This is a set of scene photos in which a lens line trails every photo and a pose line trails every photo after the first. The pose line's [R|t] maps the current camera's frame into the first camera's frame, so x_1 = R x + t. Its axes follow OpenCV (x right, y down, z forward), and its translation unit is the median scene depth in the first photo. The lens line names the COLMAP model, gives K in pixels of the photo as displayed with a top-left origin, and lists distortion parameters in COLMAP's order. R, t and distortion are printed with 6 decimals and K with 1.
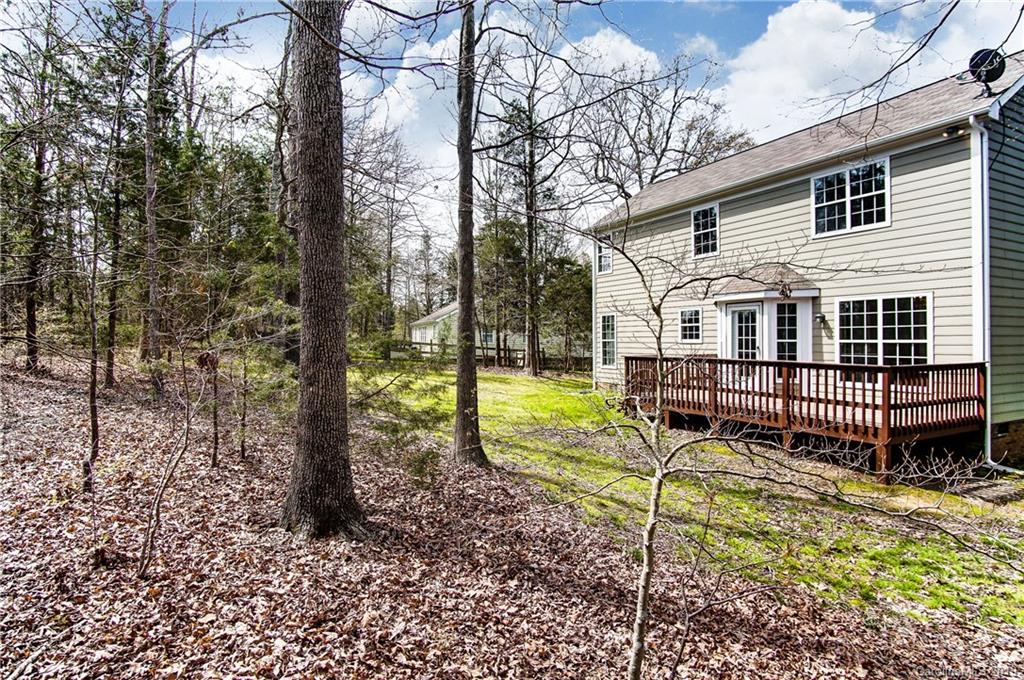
lens RADIAL K [[555.2, 0, 512.0], [0, 555.2, 340.0], [0, 0, 1]] dist [-0.024830, -0.000192]
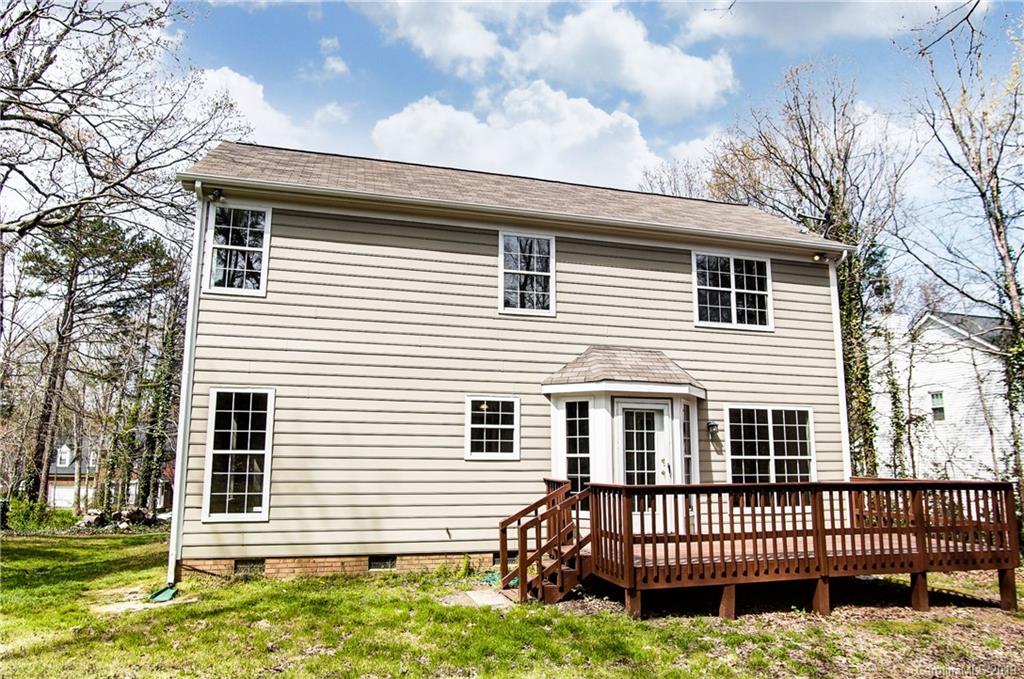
lens RADIAL K [[755.5, 0, 512.9], [0, 755.5, 310.6], [0, 0, 1]] dist [-0.018869, -0.000405]
pose [[0.168488, 0.184004, 0.968377, -0.569323], [-0.009644, 0.982683, -0.185045, -0.001357], [-0.985656, 0.021839, 0.167345, 1.099829]]
